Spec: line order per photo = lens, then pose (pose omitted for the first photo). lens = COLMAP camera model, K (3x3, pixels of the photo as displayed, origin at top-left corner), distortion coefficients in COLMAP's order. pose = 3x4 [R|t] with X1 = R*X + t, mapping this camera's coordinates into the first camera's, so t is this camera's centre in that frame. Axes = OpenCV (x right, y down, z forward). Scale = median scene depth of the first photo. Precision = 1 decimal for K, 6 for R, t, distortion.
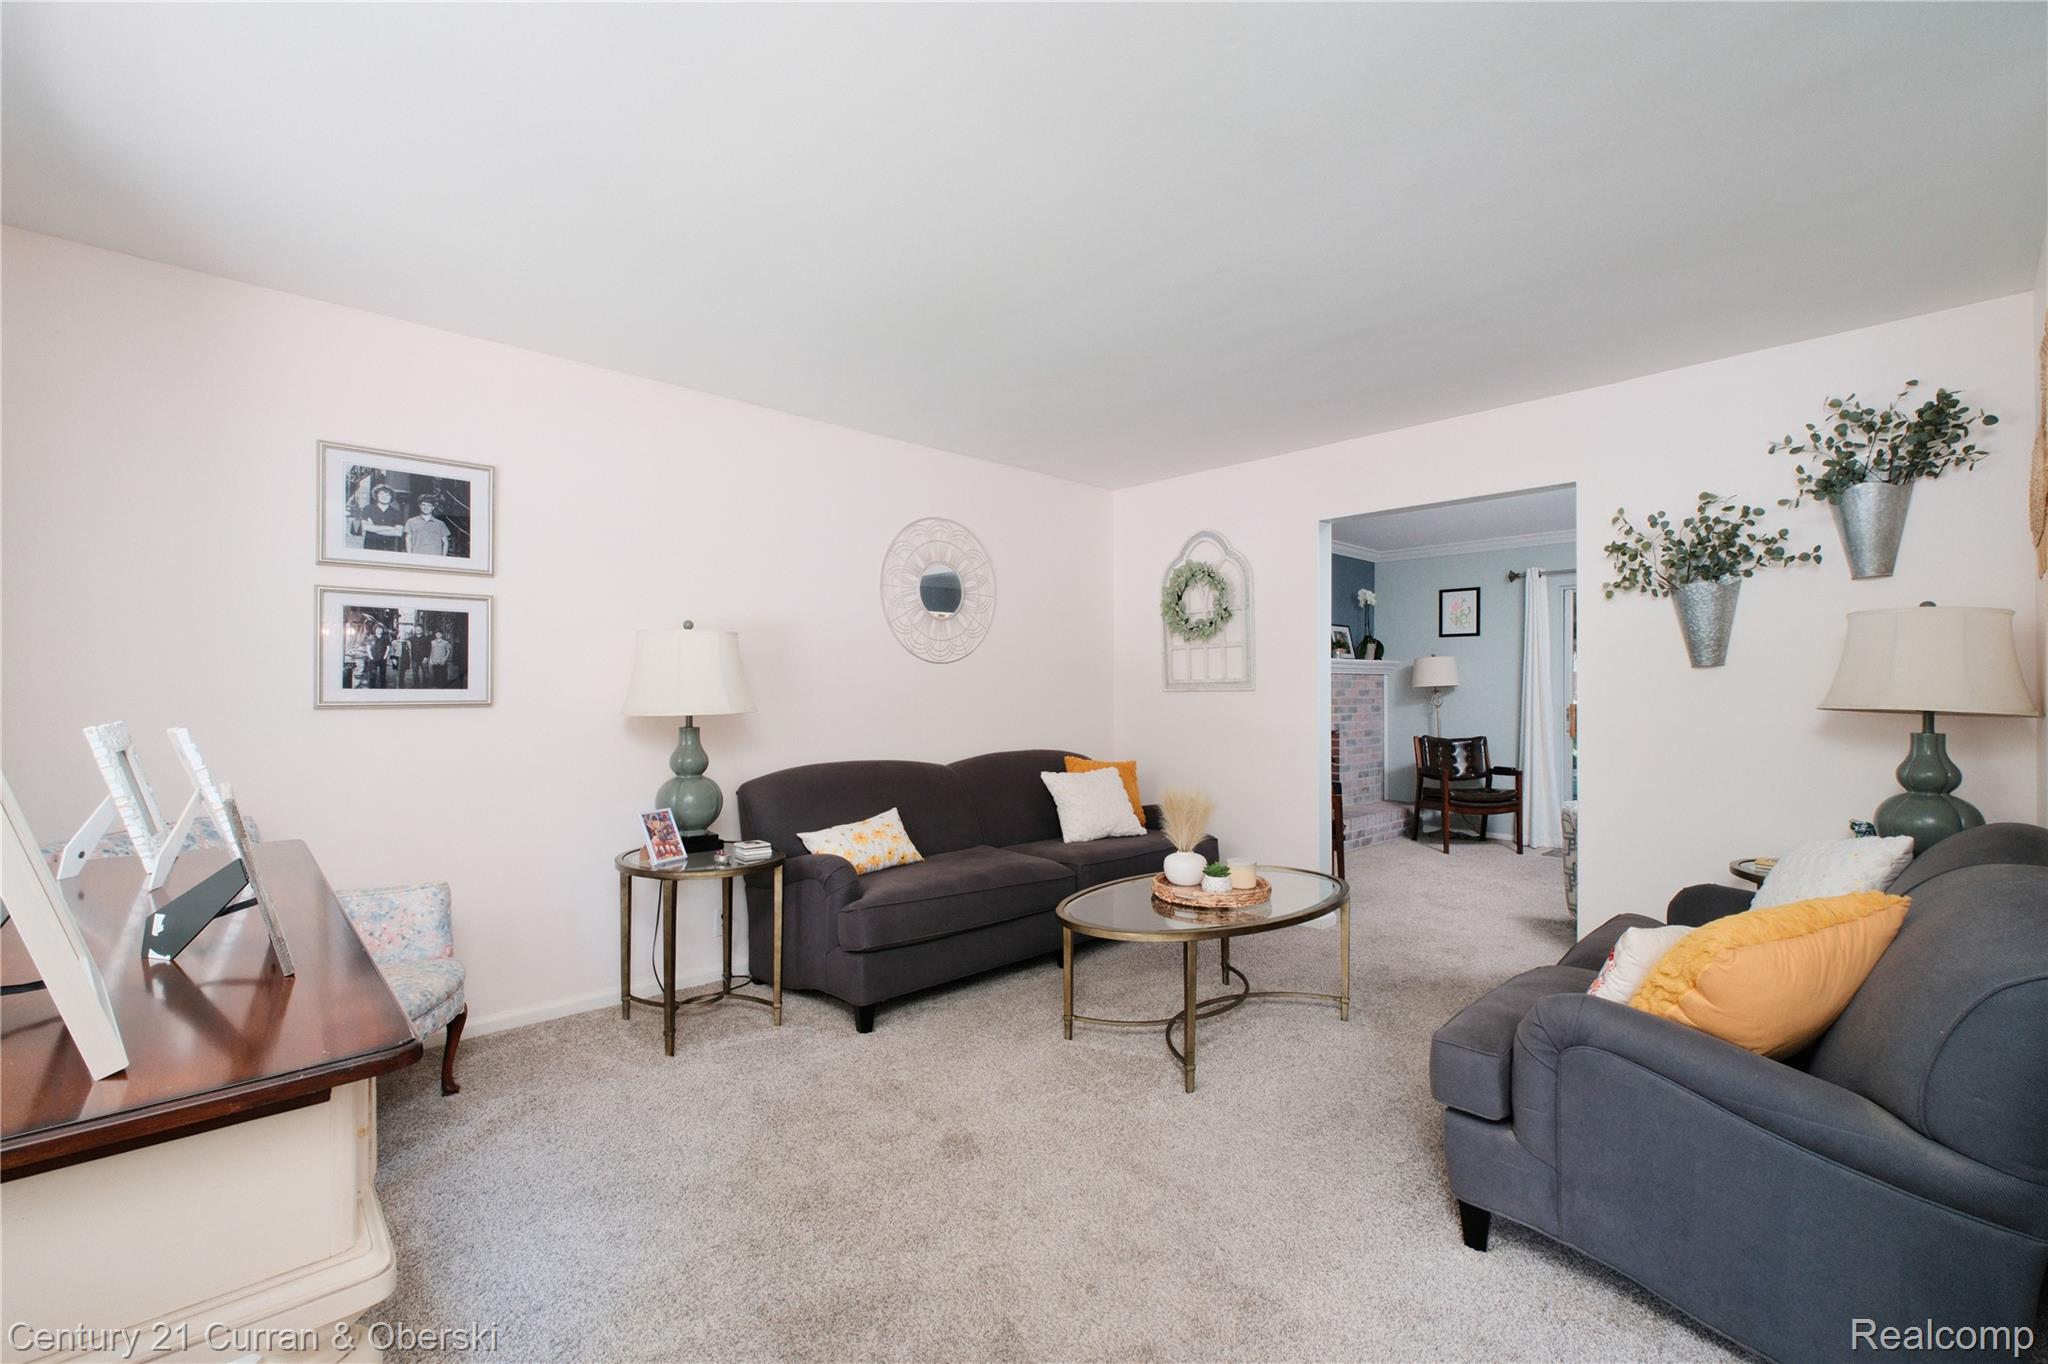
lens RADIAL K [[865.8, 0, 1024.0], [0, 865.8, 682.0], [0, 0, 1]] dist [0.001899, 0.000023]
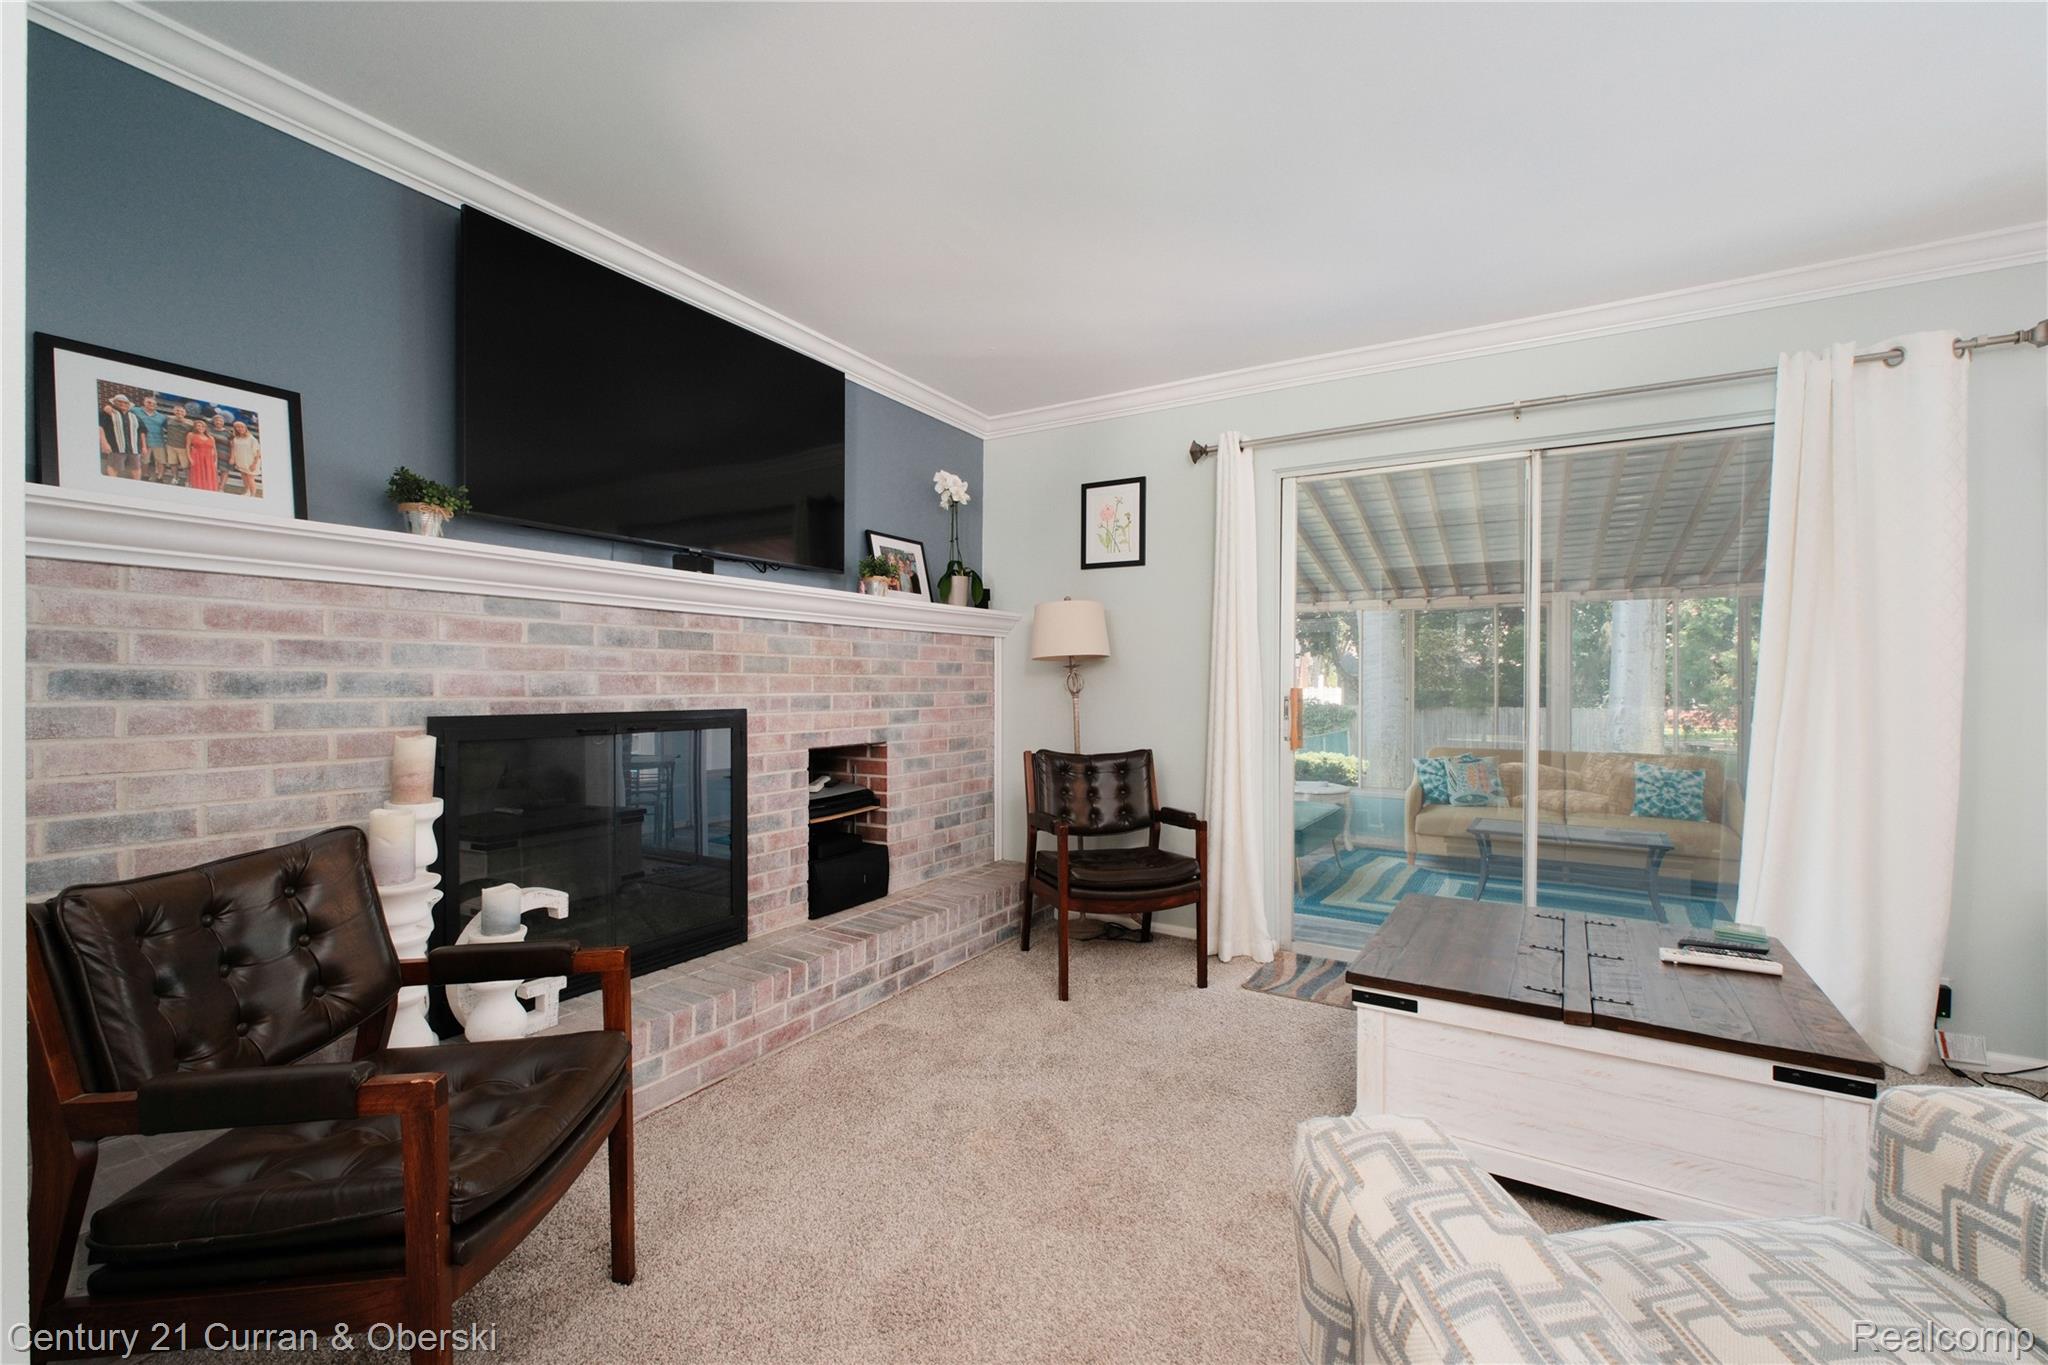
lens RADIAL K [[848.2, 0, 1024.0], [0, 848.2, 682.5], [0, 0, 1]] dist [-0.013995, -0.000056]
pose [[0.961360, 0.001831, 0.275289, 0.306936], [-0.005356, 0.999913, 0.012053, 0.014944], [-0.275243, -0.013061, 0.961286, 0.507023]]
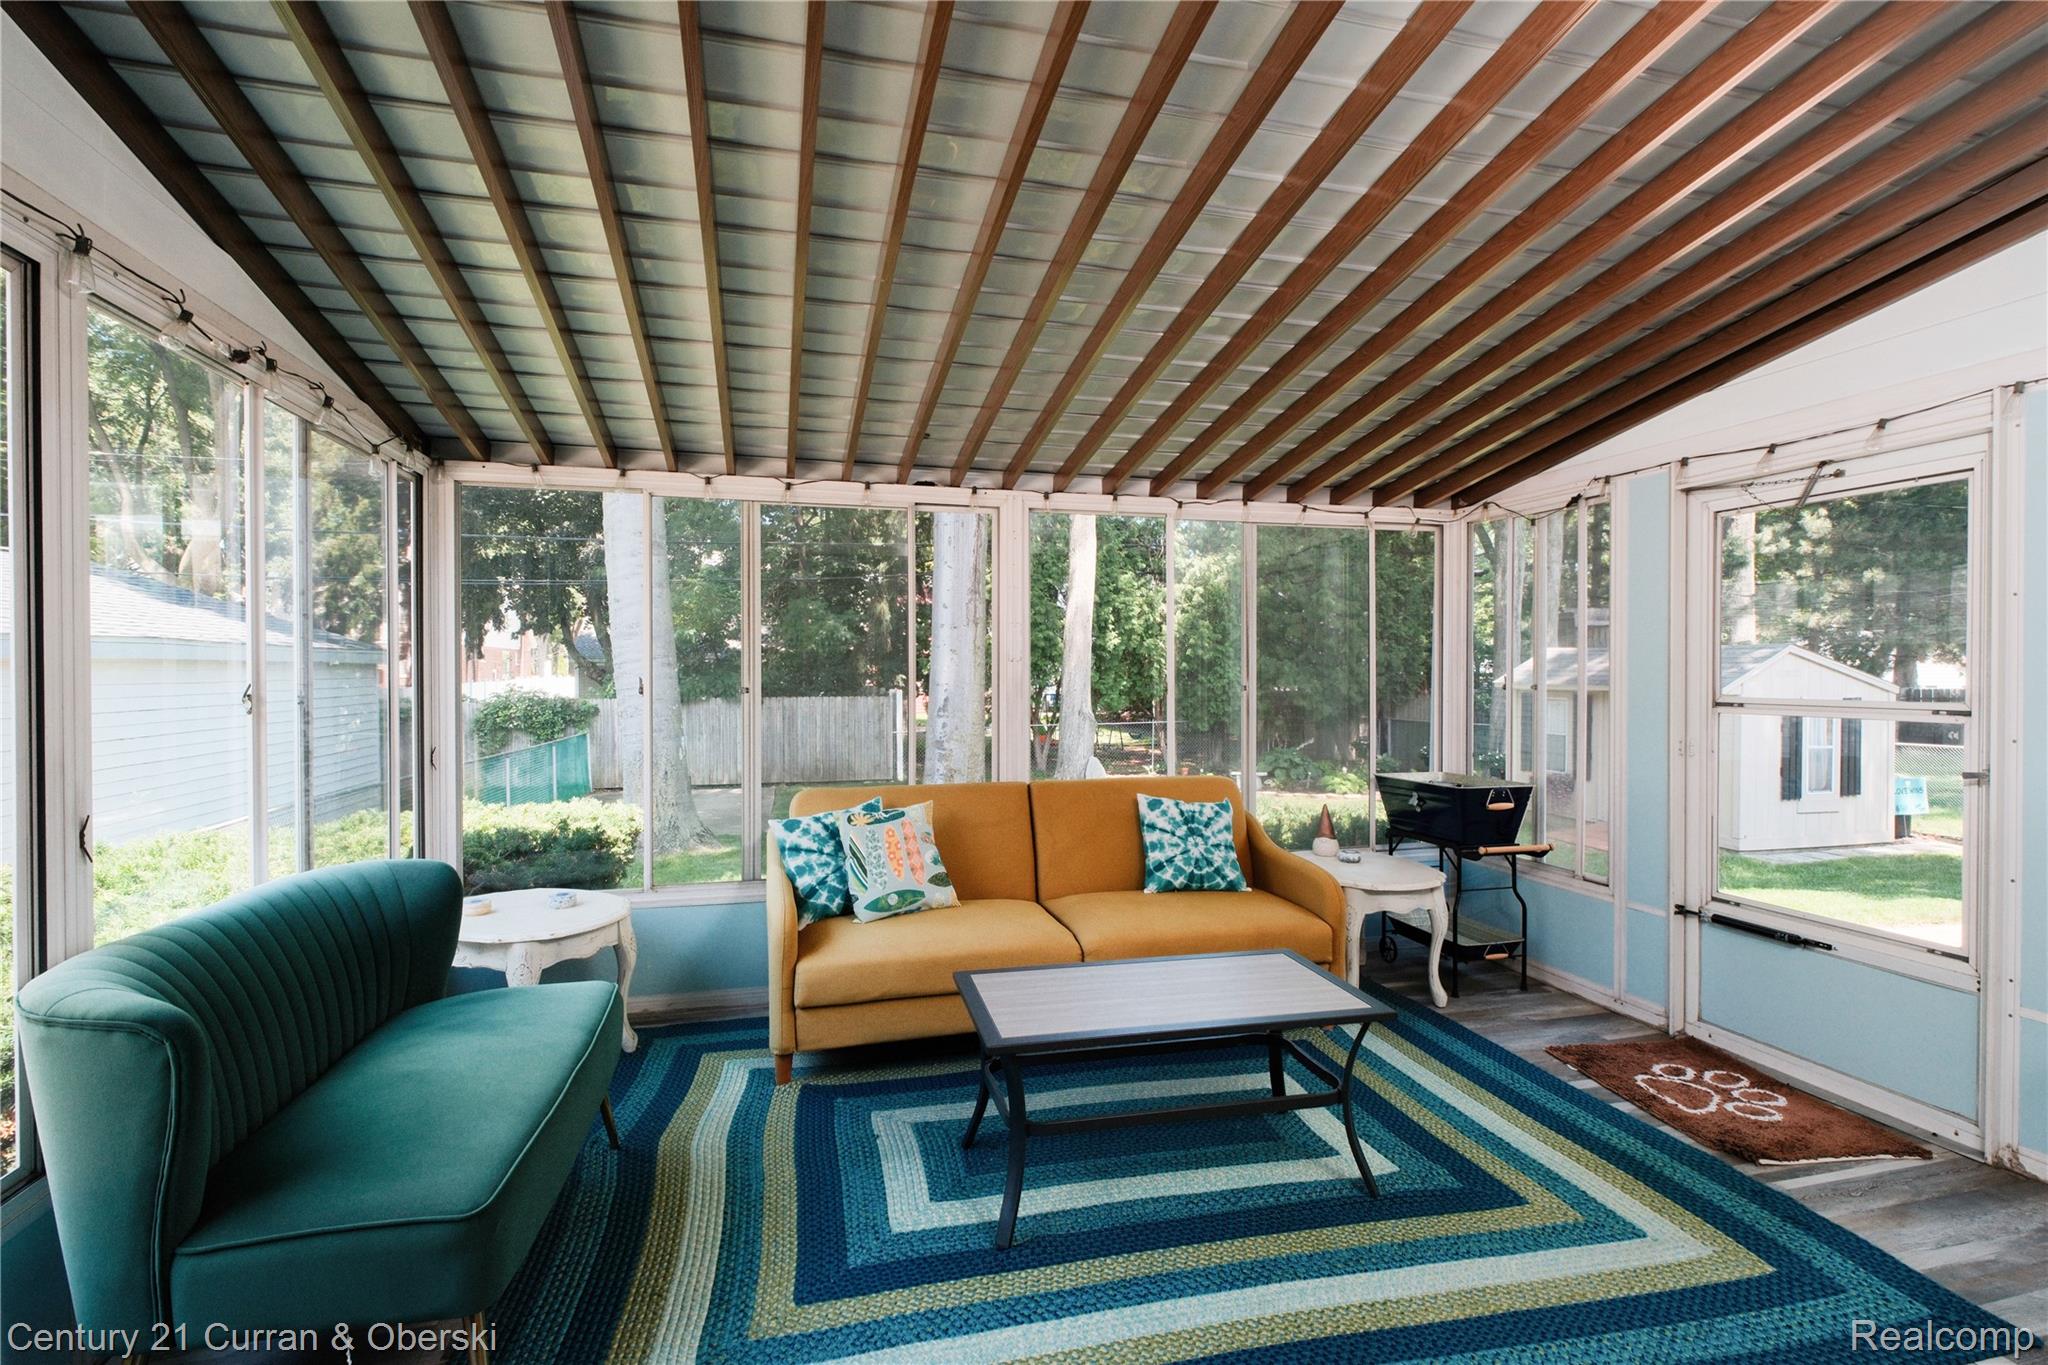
lens RADIAL K [[969.0, 0, 1024.0], [0, 969.0, 682.5], [0, 0, 1]] dist [0.000181, 0.000001]
pose [[0.477466, -0.011218, 0.878578, 0.456042], [-0.009269, 0.999799, 0.017804, 0.021486], [-0.878601, -0.016644, 0.477266, 0.720659]]
